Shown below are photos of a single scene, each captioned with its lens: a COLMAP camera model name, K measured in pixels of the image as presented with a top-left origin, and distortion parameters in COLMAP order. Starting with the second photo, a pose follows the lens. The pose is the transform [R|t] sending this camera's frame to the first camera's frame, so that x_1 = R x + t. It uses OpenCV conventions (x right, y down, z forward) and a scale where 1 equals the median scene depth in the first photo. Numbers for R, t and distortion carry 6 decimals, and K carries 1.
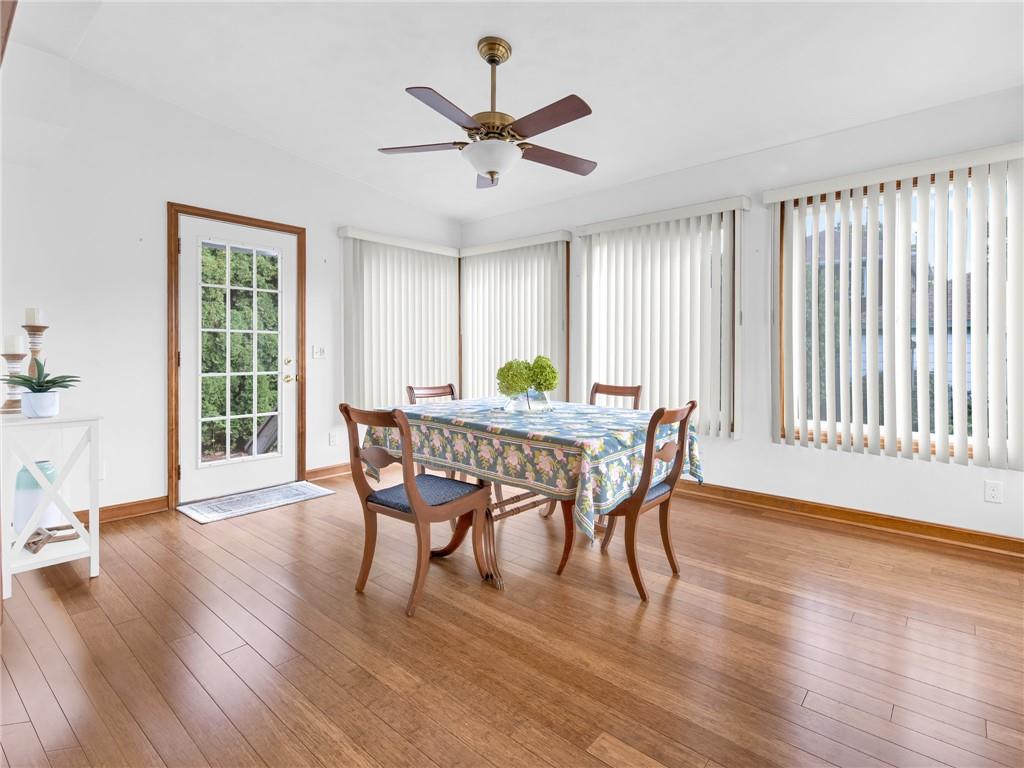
lens RADIAL K [[531.4, 0, 488.5], [0, 531.4, 358.8], [0, 0, 1]] dist [-0.001111, -0.002218]
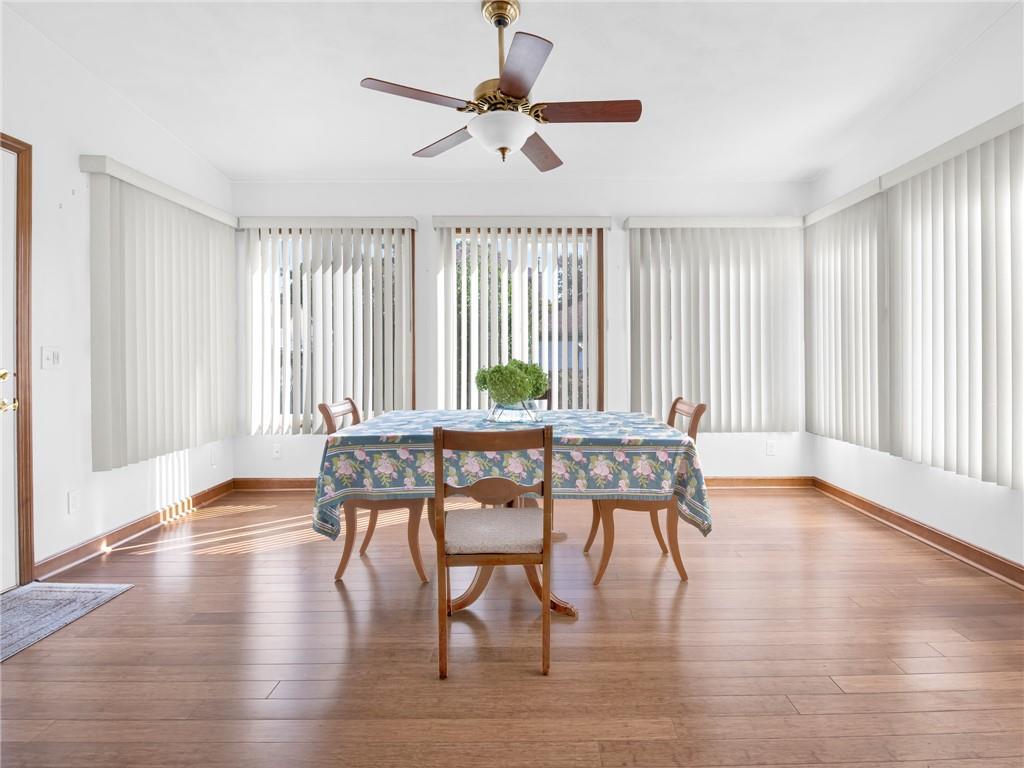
lens RADIAL K [[571.1, 0, 551.0], [0, 571.1, 358.9], [0, 0, 1]] dist [-0.005482, -0.002779]
pose [[0.731056, -0.015169, 0.682149, -0.577026], [0.015576, 0.999863, 0.005542, -0.010783], [-0.682140, 0.006573, 0.731192, 0.263269]]
